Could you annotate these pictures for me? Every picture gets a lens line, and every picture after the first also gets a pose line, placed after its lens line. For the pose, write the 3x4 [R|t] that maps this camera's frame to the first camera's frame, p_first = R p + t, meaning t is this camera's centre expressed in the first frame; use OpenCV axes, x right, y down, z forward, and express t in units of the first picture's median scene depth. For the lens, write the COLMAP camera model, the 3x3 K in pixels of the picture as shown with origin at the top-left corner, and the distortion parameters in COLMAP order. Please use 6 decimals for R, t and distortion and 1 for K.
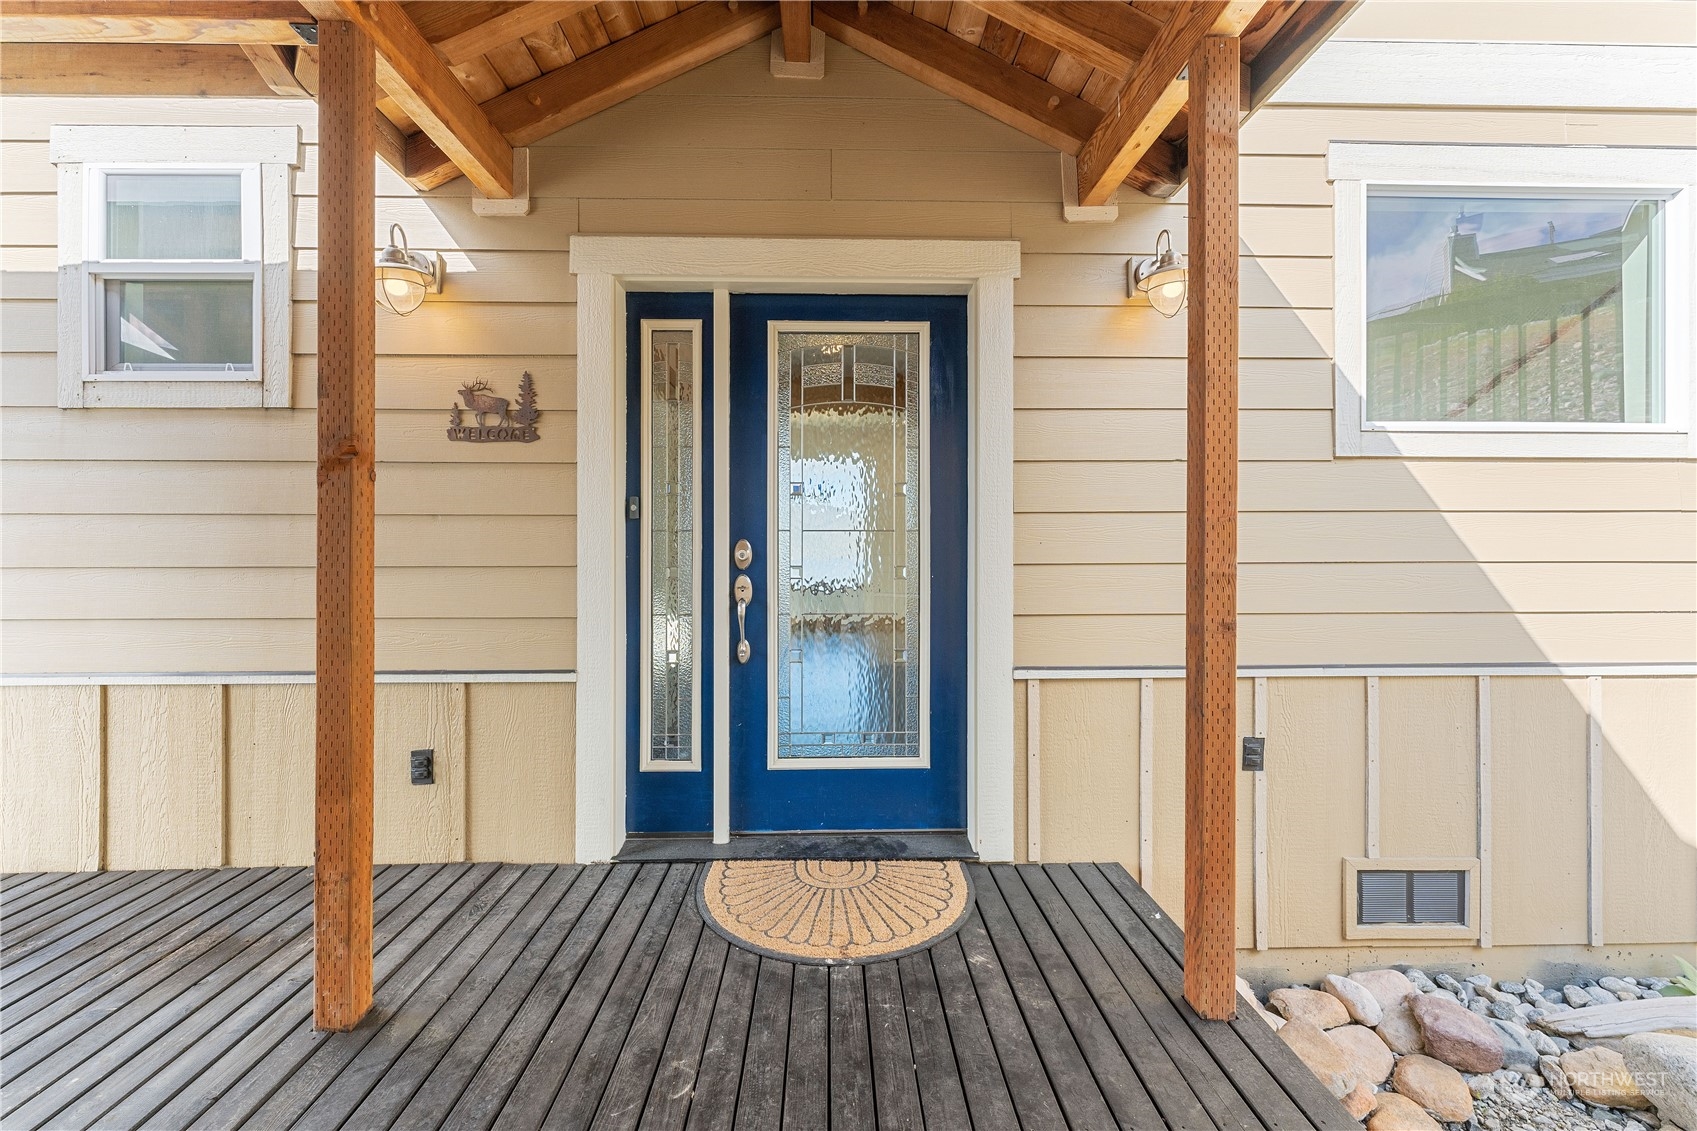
lens RADIAL K [[683.6, 0, 844.0], [0, 683.6, 551.9], [0, 0, 1]] dist [0.000845, 0.000032]
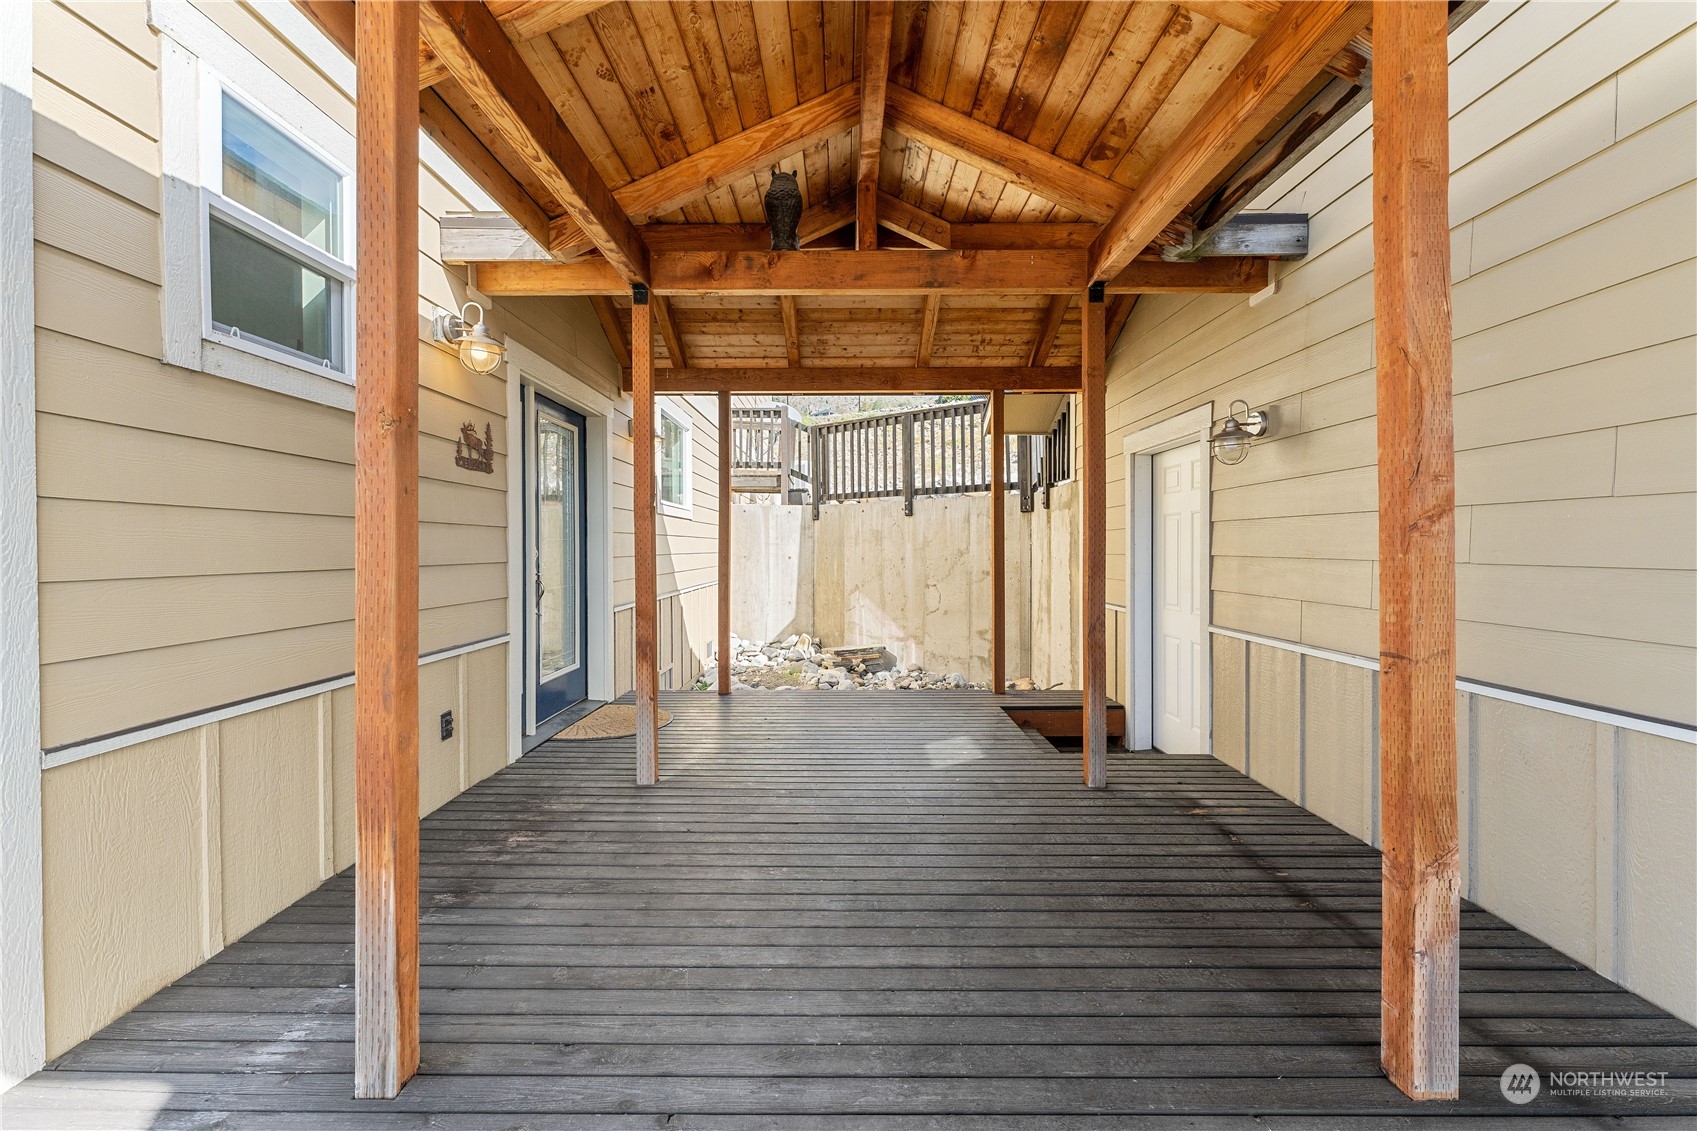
lens RADIAL K [[683.6, 0, 844.0], [0, 683.6, 551.9], [0, 0, 1]] dist [0.000845, 0.000032]
pose [[0.028854, -0.007140, 0.999558, -1.836942], [0.007613, 0.999947, 0.006923, -0.004769], [-0.999555, 0.007410, 0.028907, 0.237832]]
